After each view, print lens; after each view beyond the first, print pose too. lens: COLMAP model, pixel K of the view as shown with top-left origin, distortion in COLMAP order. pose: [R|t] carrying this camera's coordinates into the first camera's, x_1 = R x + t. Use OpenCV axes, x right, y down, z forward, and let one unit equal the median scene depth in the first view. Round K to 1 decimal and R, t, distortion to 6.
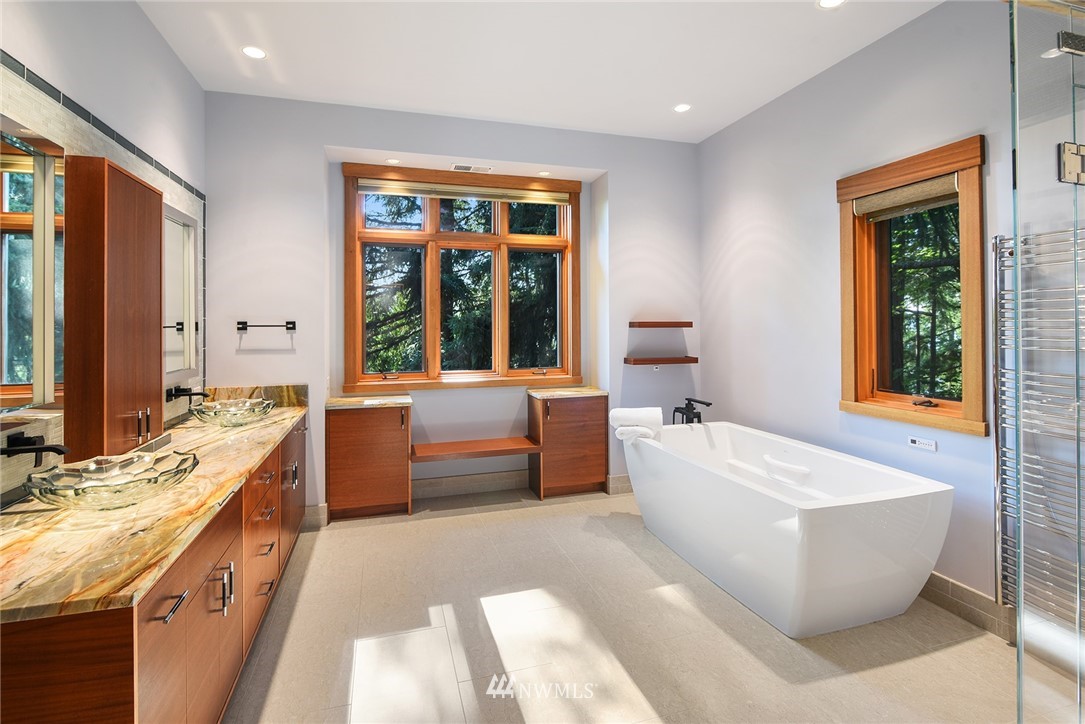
lens RADIAL K [[532.4, 0, 542.5], [0, 532.4, 325.9], [0, 0, 1]] dist [-0.005260, 0.000237]
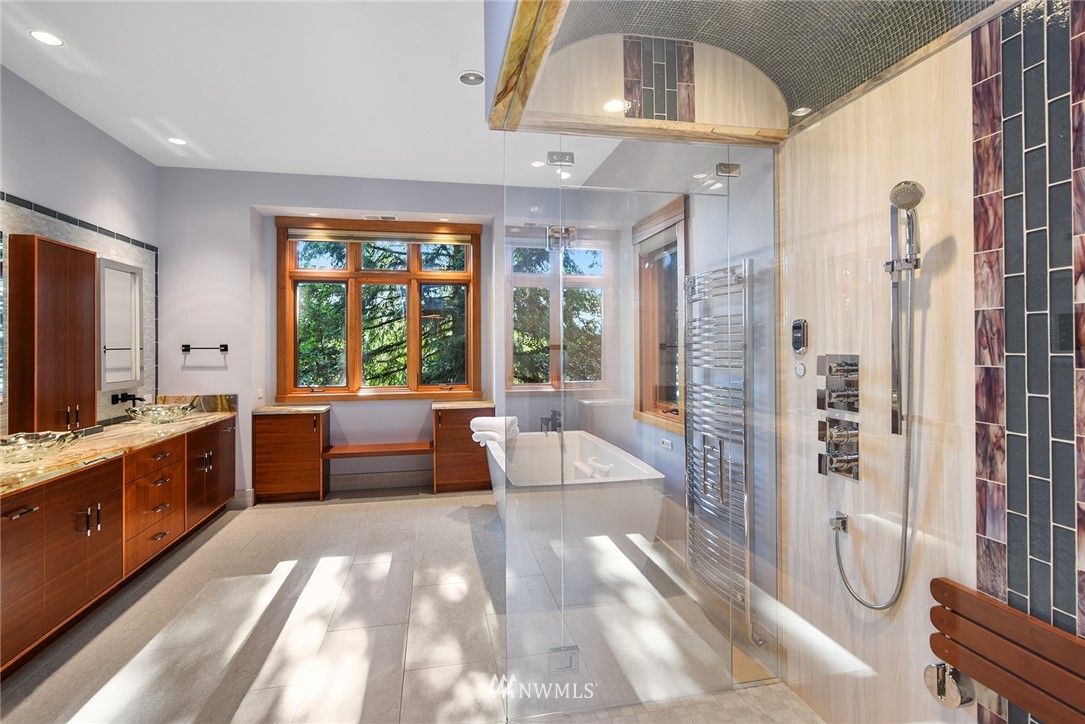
lens RADIAL K [[533.3, 0, 540.0], [0, 533.3, 350.4], [0, 0, 1]] dist [0.000529, -0.000200]
pose [[0.994580, 0.000344, -0.103973, 0.400582], [-0.000056, 0.999996, 0.002771, 0.001668], [0.103973, -0.002751, 0.994576, -0.185331]]
